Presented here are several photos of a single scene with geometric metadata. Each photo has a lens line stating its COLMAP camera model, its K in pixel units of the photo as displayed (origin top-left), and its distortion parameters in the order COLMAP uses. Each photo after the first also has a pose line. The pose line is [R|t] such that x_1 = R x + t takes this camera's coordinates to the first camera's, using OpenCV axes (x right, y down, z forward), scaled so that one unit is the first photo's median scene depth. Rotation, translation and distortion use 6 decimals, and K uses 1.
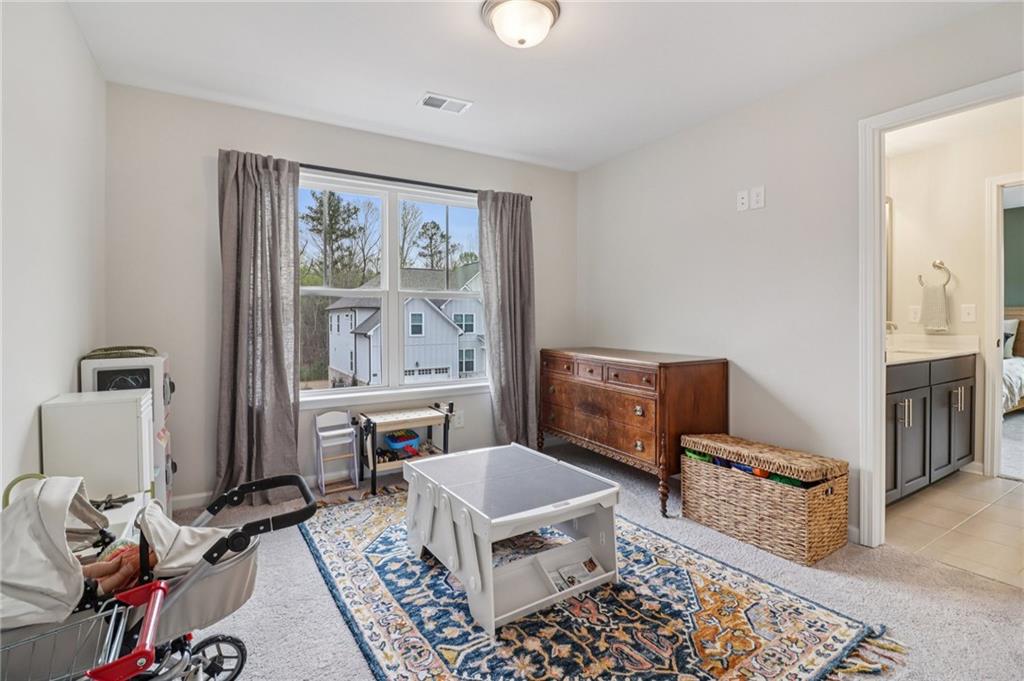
lens RADIAL K [[479.9, 0, 516.0], [0, 479.9, 321.7], [0, 0, 1]] dist [0.000093, -0.011740]
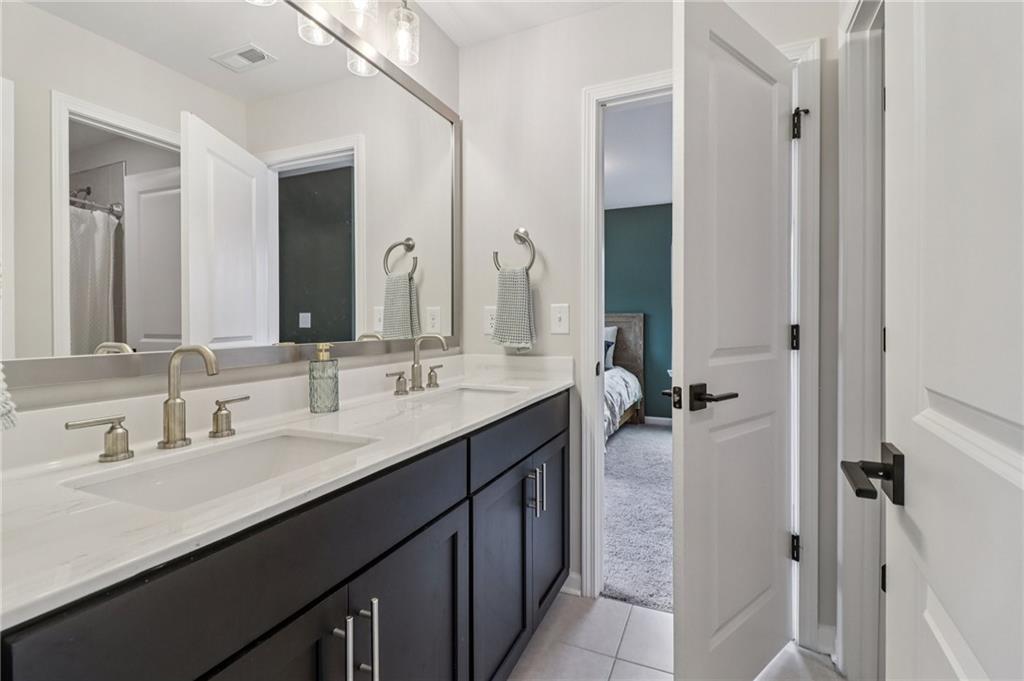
lens RADIAL K [[479.9, 0, 516.0], [0, 479.9, 321.7], [0, 0, 1]] dist [0.000093, -0.011740]
pose [[0.816642, 0.003423, 0.577135, 0.564914], [0.003720, 0.999930, -0.011195, -0.007485], [-0.577133, 0.011289, 0.816572, 0.546483]]
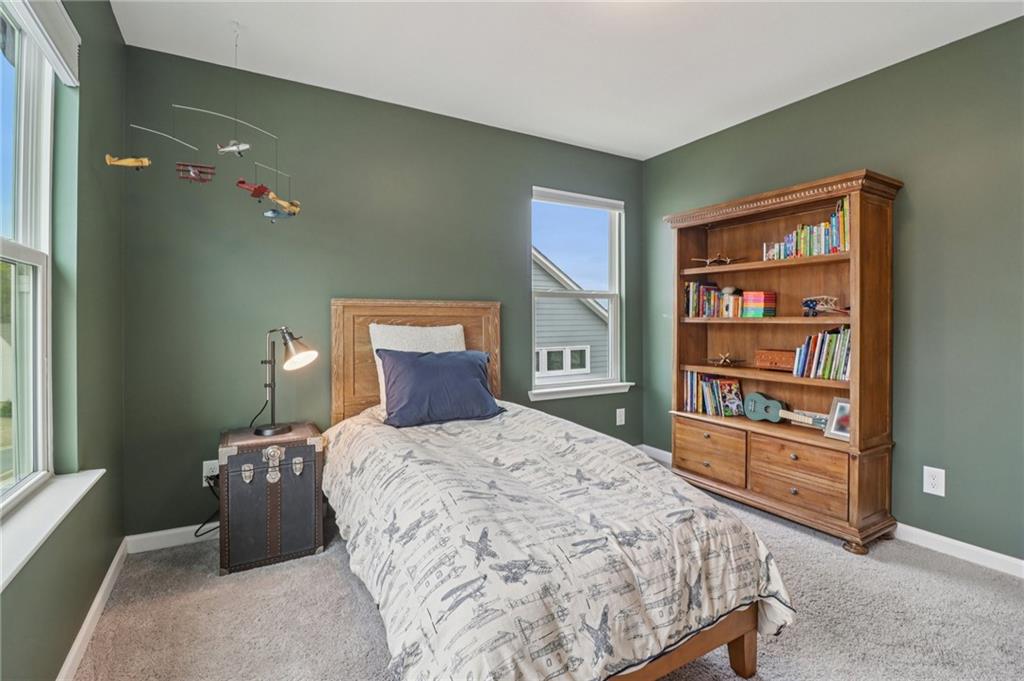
lens RADIAL K [[479.9, 0, 516.0], [0, 479.9, 321.7], [0, 0, 1]] dist [0.000093, -0.011740]
pose [[0.015896, 0.003914, 0.999866, 0.864121], [0.007082, 0.999967, -0.004027, -0.009000], [-0.999849, 0.007145, 0.015868, 1.535836]]
